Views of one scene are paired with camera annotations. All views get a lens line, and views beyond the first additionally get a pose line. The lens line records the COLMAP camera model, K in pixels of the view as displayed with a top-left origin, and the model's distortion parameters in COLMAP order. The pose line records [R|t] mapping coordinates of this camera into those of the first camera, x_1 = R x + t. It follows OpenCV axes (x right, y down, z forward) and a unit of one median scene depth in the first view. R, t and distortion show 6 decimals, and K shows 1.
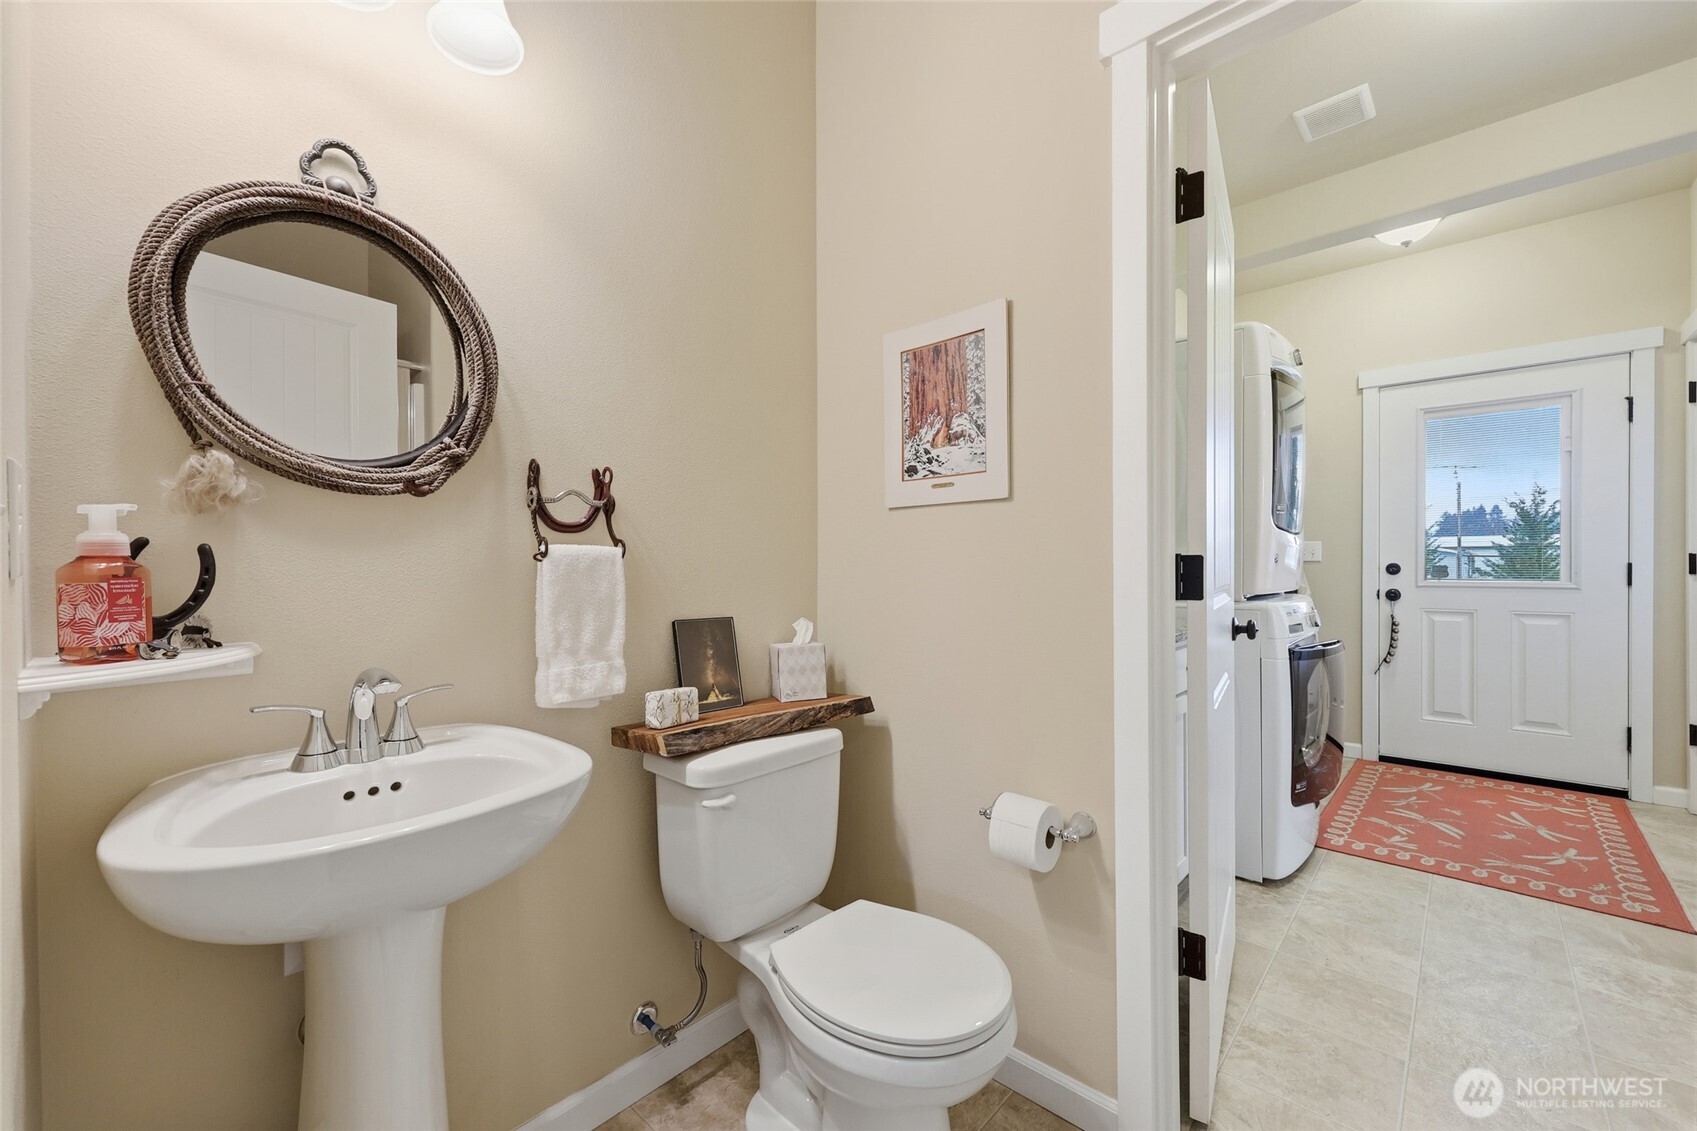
lens RADIAL K [[679.6, 0, 854.4], [0, 679.6, 562.7], [0, 0, 1]] dist [0.000610, 0.000352]
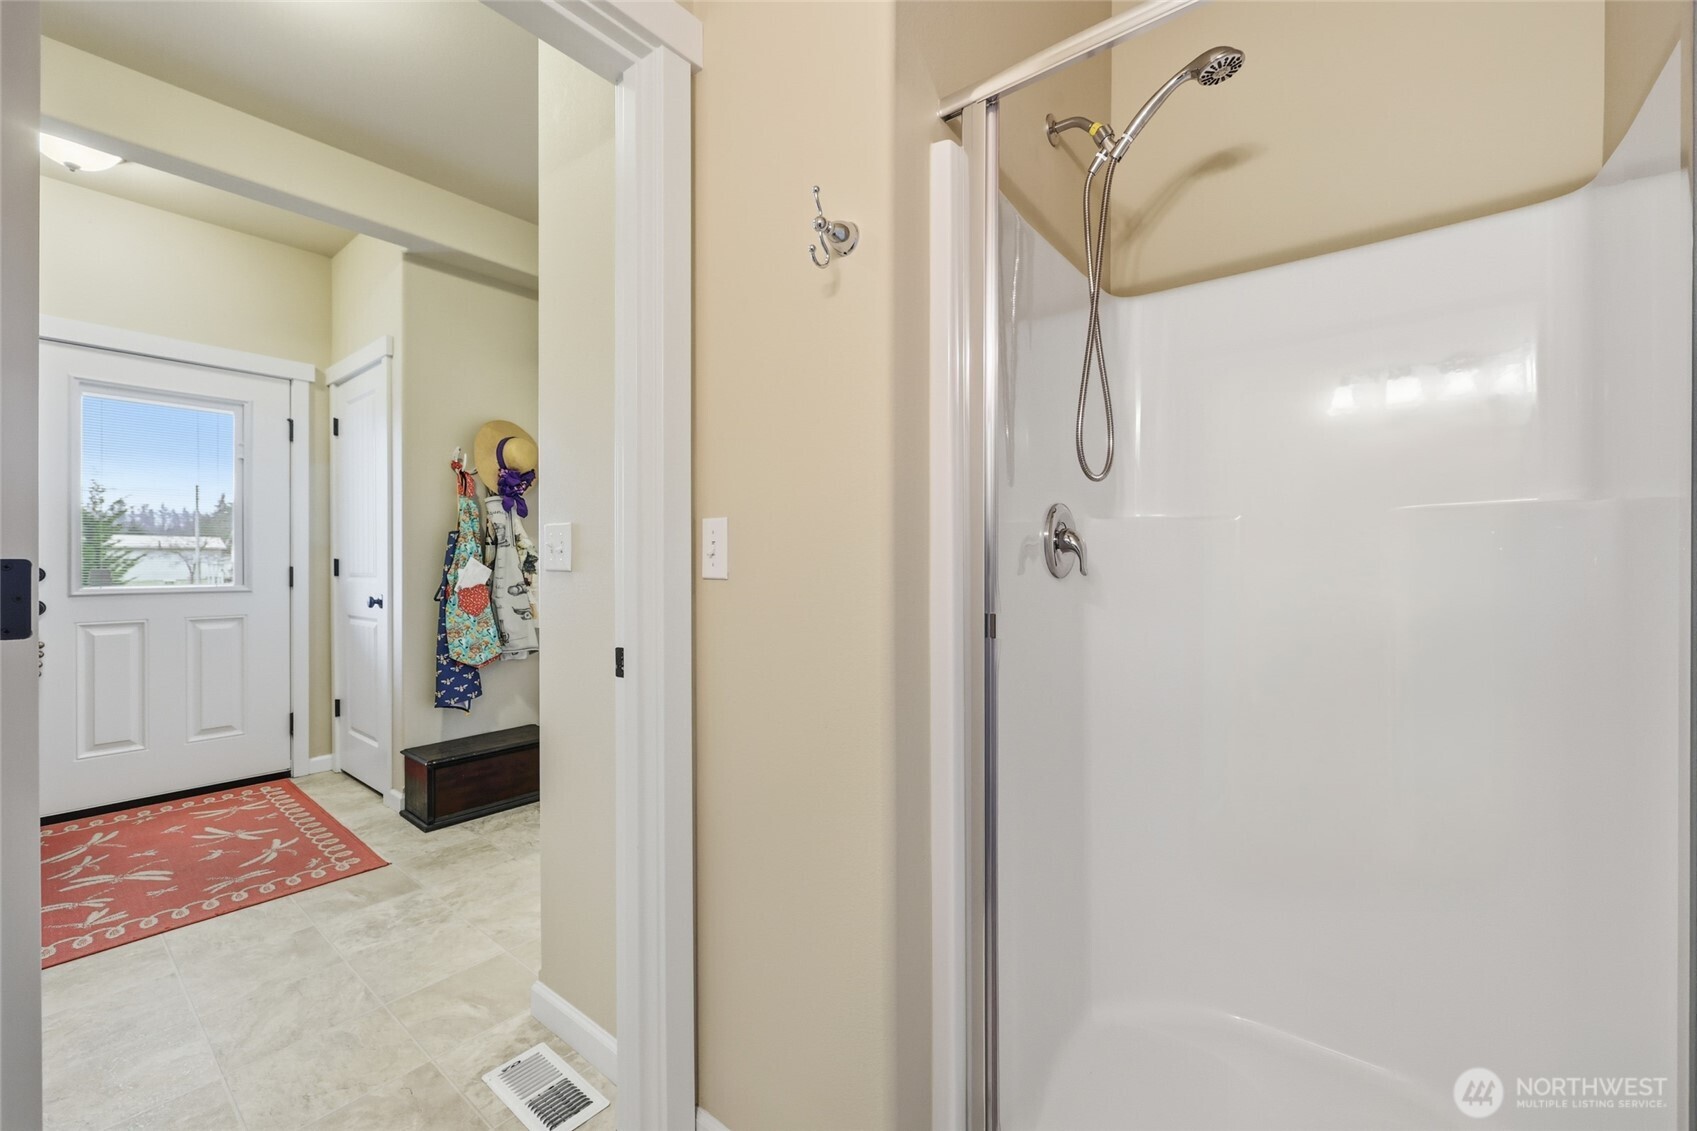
lens RADIAL K [[679.6, 0, 854.4], [0, 679.6, 562.7], [0, 0, 1]] dist [0.000610, 0.000352]
pose [[-0.066597, 0.005526, 0.997765, -0.054402], [-0.002554, 0.999980, -0.005709, -0.002969], [-0.997777, -0.002929, -0.066582, 0.179012]]
